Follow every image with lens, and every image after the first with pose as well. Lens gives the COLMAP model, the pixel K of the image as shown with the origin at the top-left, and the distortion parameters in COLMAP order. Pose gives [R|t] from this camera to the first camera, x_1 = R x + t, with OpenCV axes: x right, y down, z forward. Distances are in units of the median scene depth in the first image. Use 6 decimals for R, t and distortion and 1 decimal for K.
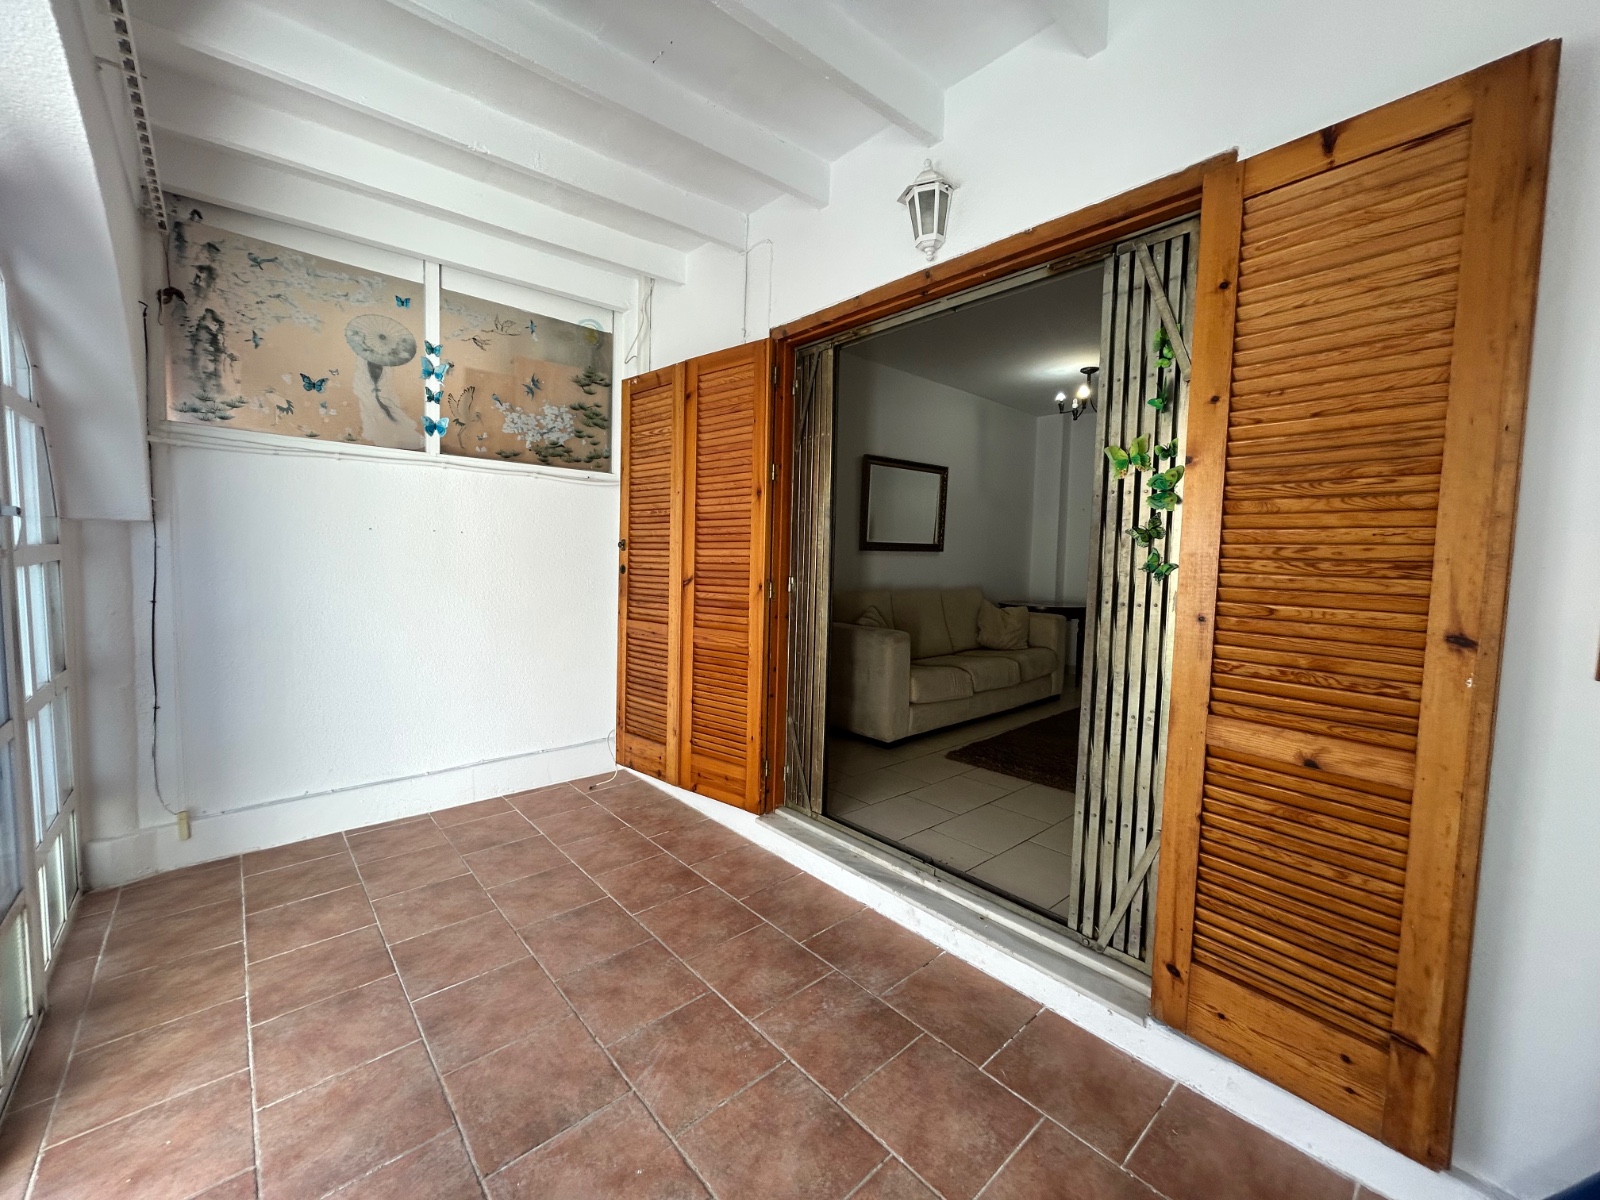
lens RADIAL K [[641.9, 0, 798.0], [0, 641.9, 595.9], [0, 0, 1]] dist [-0.000880, -0.000133]
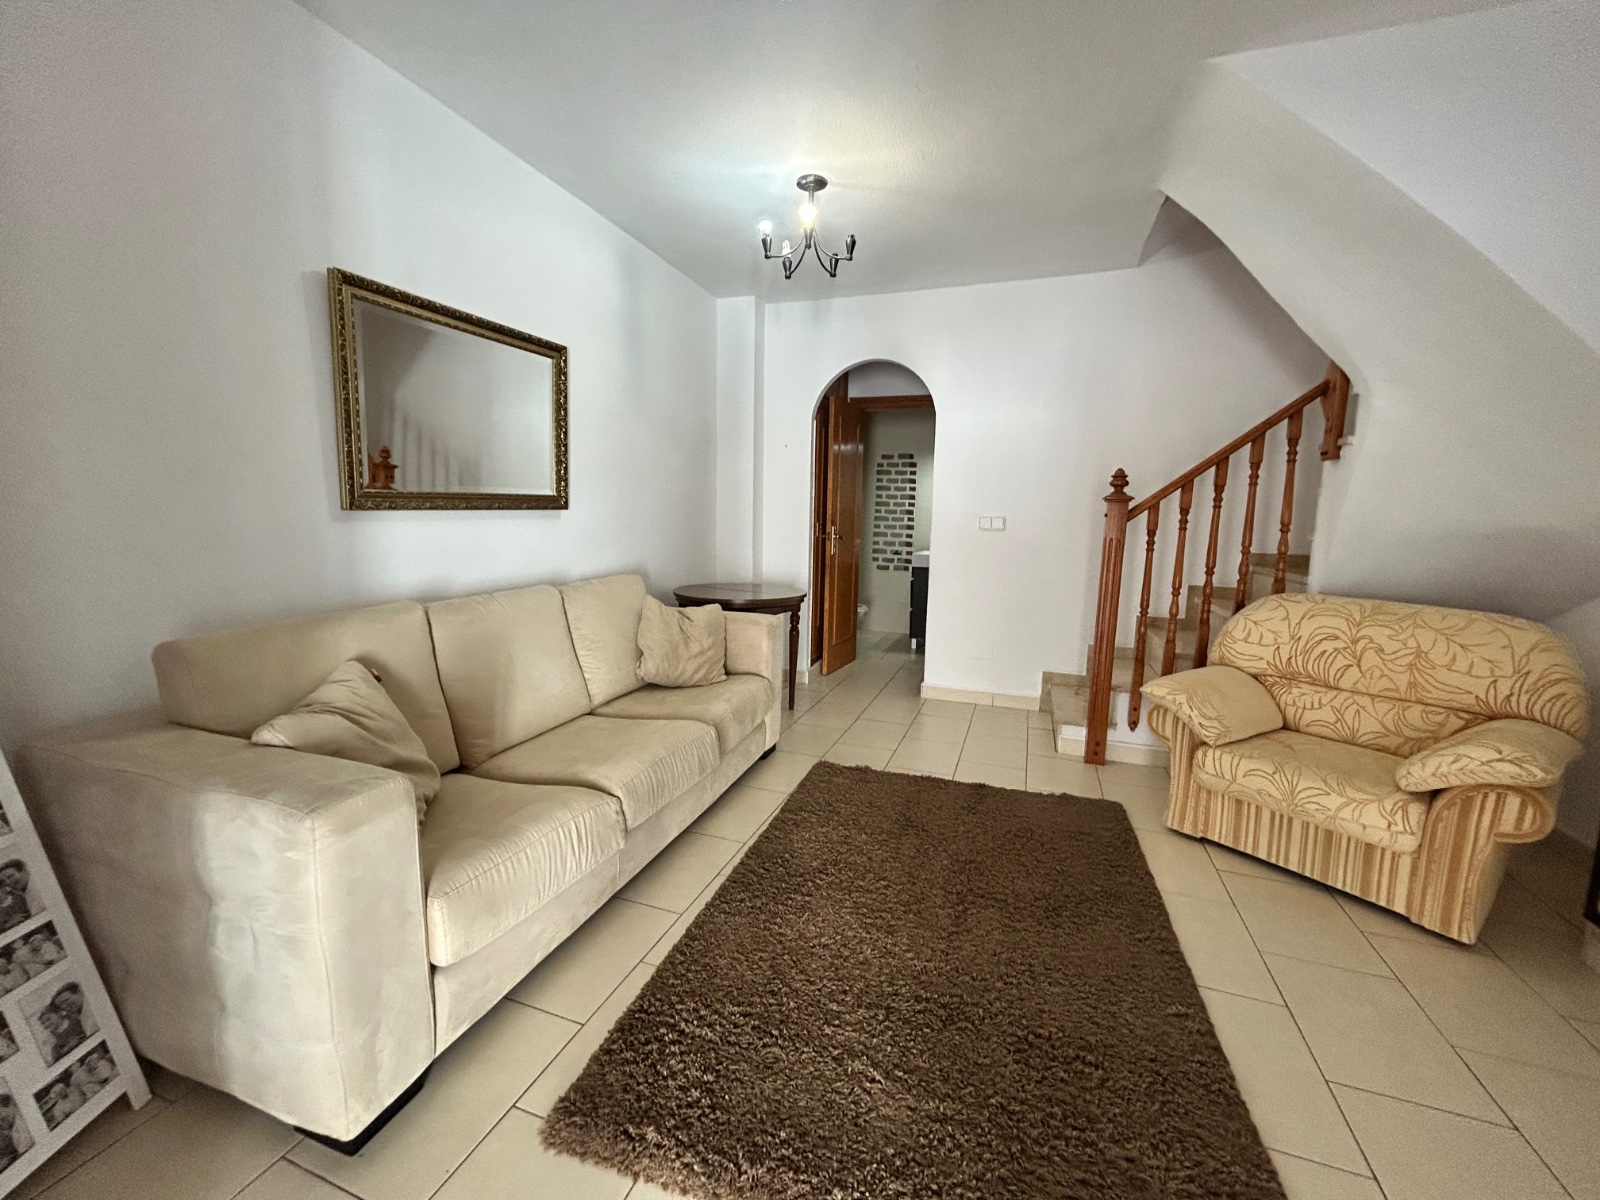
lens RADIAL K [[641.9, 0, 800.0], [0, 641.9, 600.4], [0, 0, 1]] dist [-0.000880, -0.000133]
pose [[0.879688, -0.069930, 0.470381, 0.437116], [0.029425, 0.995238, 0.092929, -0.119025], [-0.474639, -0.067908, 0.877557, 1.361171]]
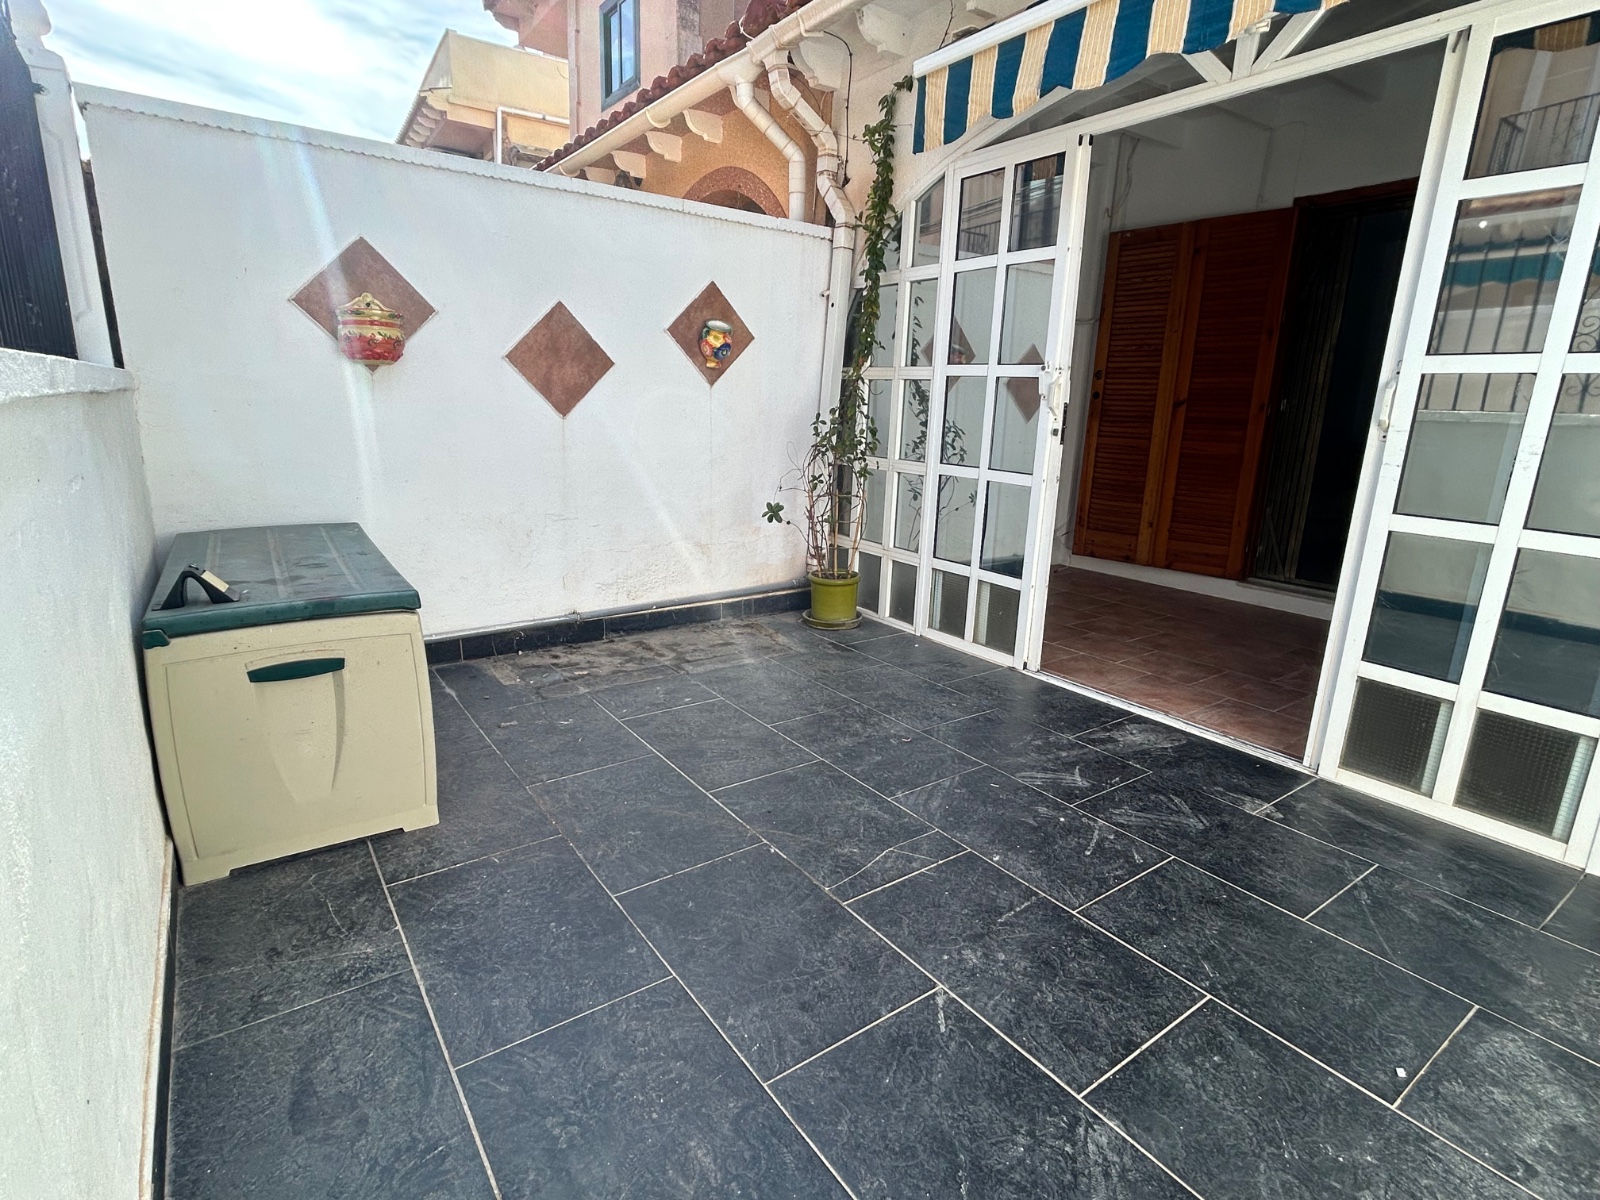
lens RADIAL K [[812.3, 0, 809.0], [0, 812.3, 594.0], [0, 0, 1]] dist [0.002325, 0.000007]
pose [[0.995415, 0.033702, -0.089512, -1.266835], [-0.018674, 0.986333, 0.163702, 0.167852], [0.093806, -0.161280, 0.982440, -1.208481]]
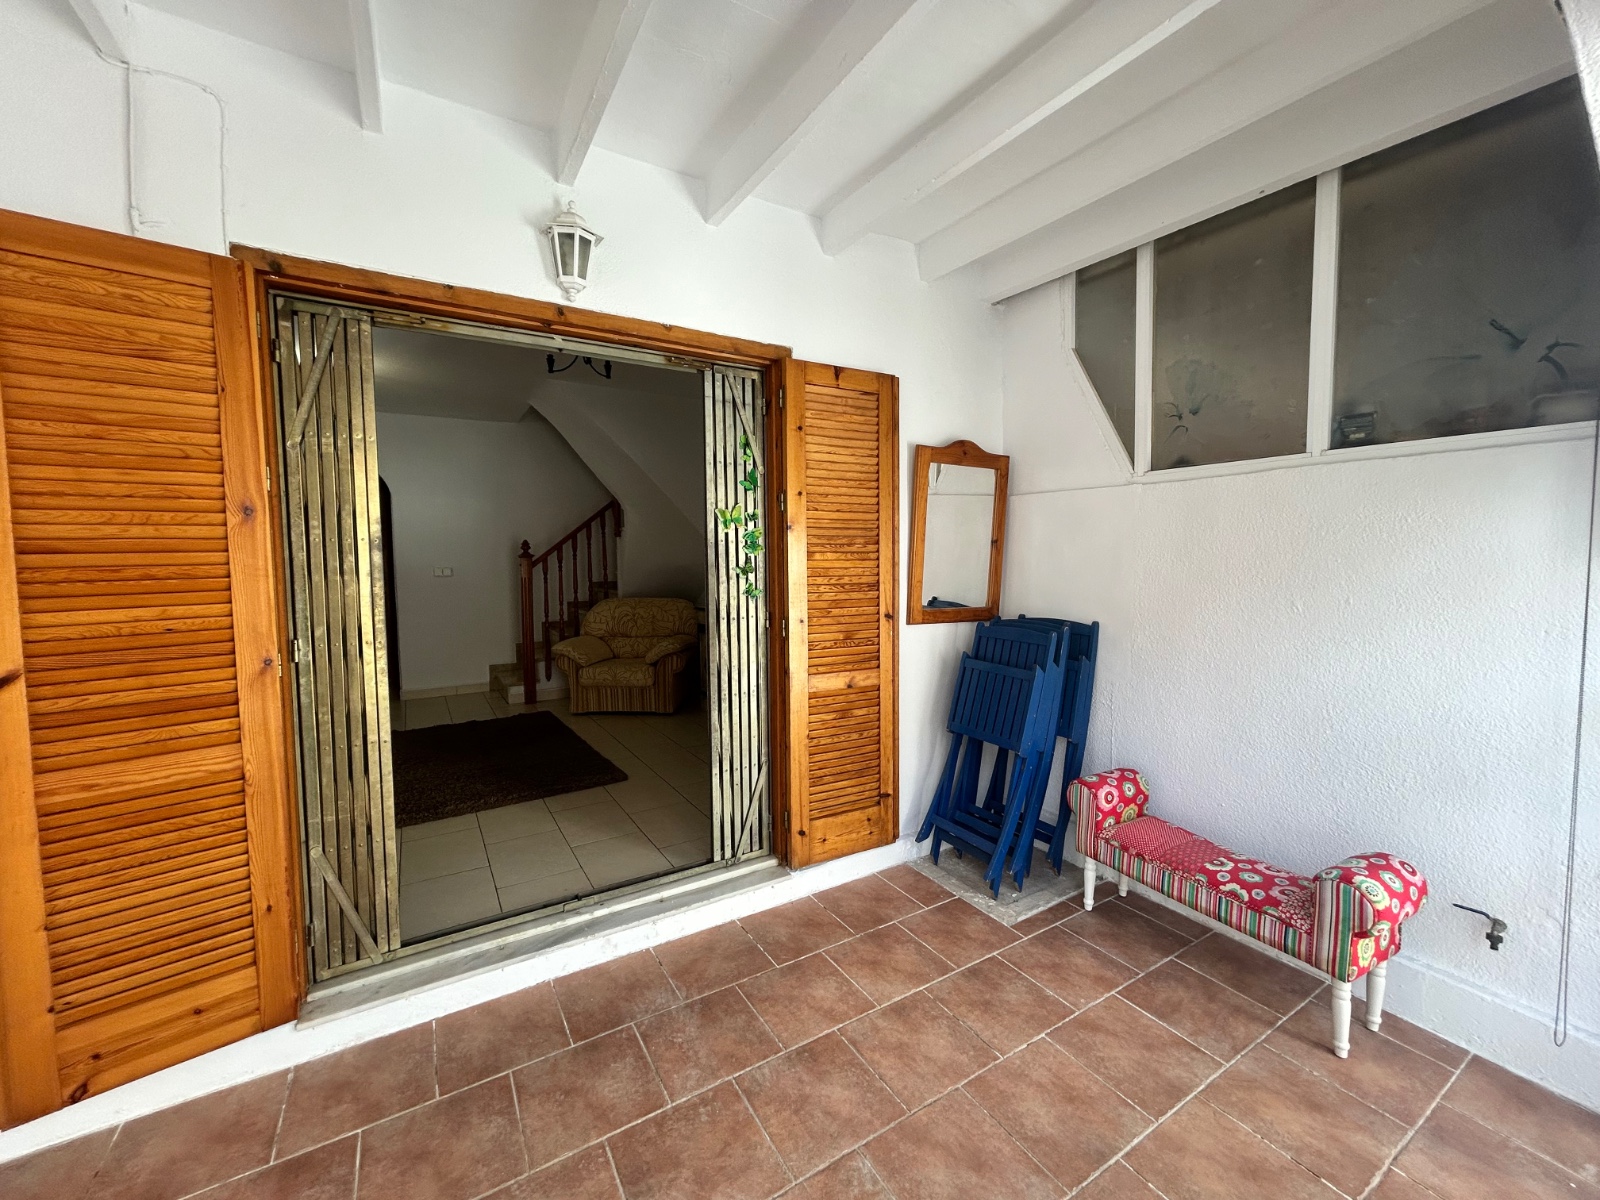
lens RADIAL K [[641.9, 0, 797.8], [0, 641.9, 596.7], [0, 0, 1]] dist [-0.000880, -0.000133]
pose [[0.181829, -0.083904, 0.979744, -0.875722], [0.076182, 0.994560, 0.071034, -0.127279], [-0.980375, 0.061723, 0.187231, 0.579602]]
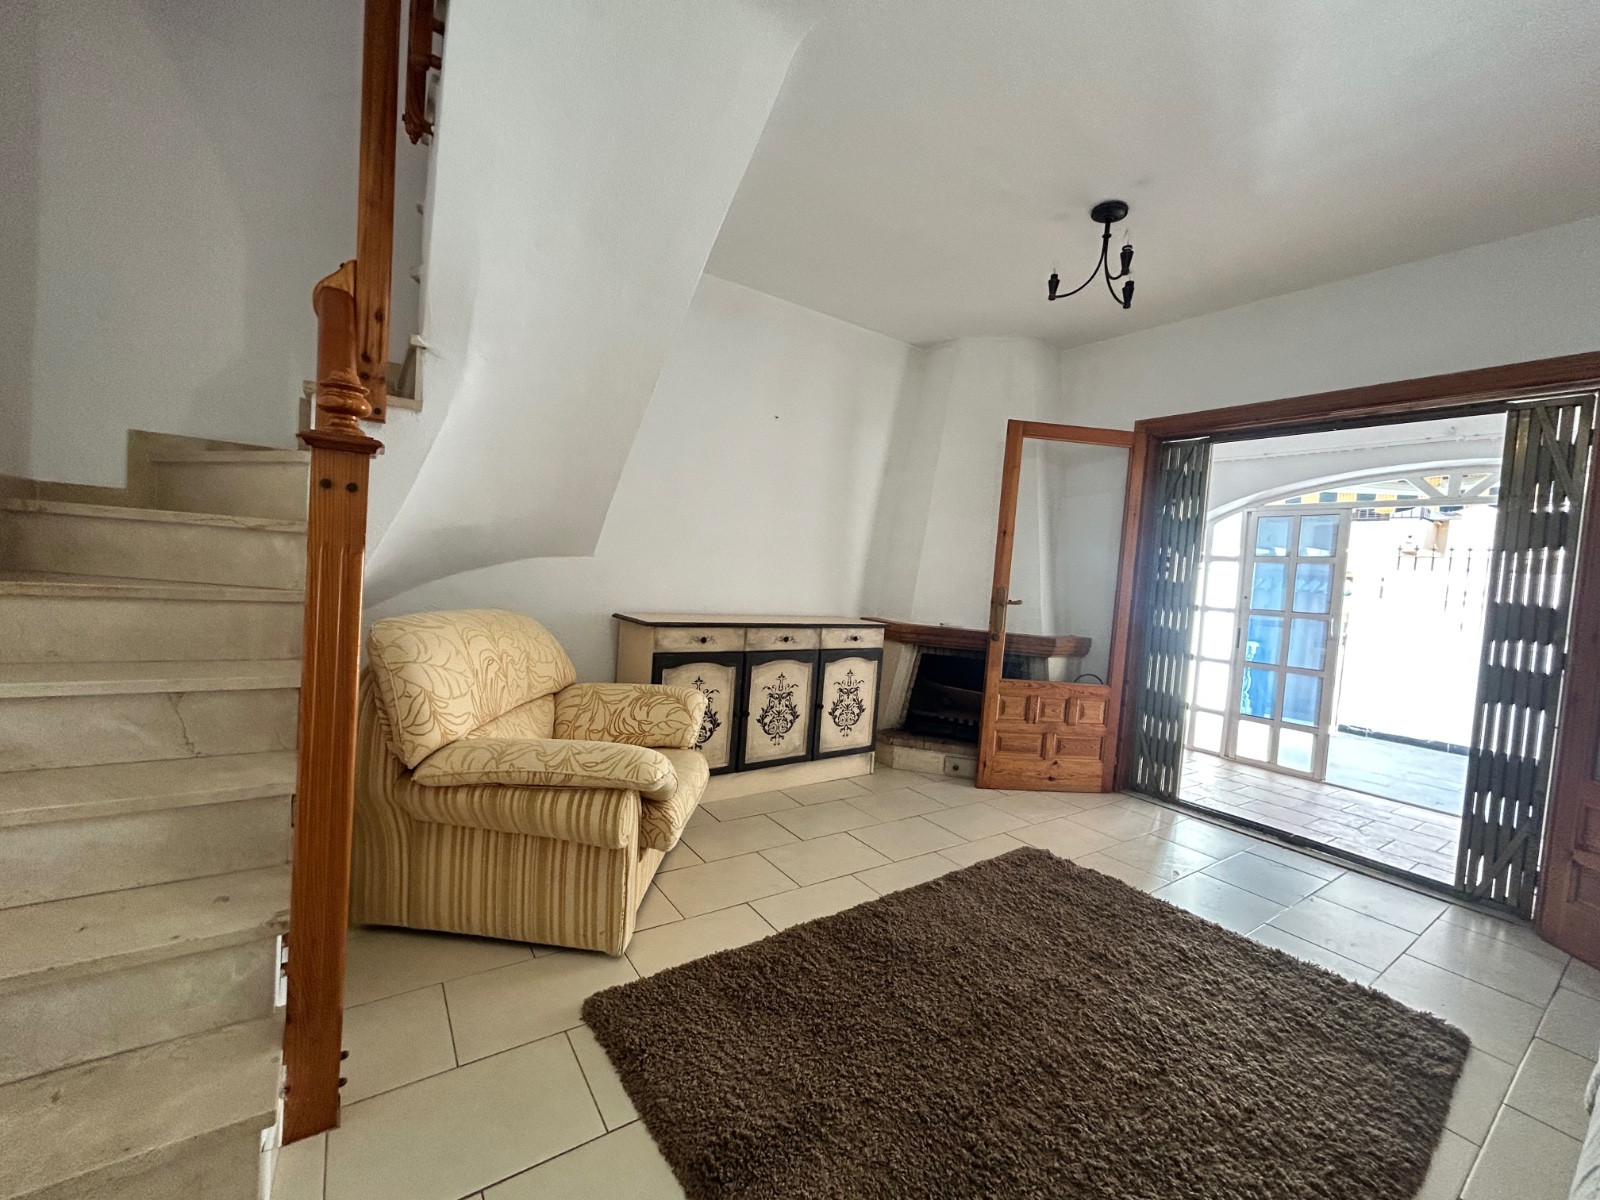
lens RADIAL K [[641.9, 0, 800.8], [0, 641.9, 602.7], [0, 0, 1]] dist [-0.000880, -0.000133]
pose [[-0.989720, -0.096716, 0.105360, 1.447859], [-0.085082, 0.990303, 0.109819, -0.156273], [-0.114959, 0.099726, -0.988352, 3.126038]]
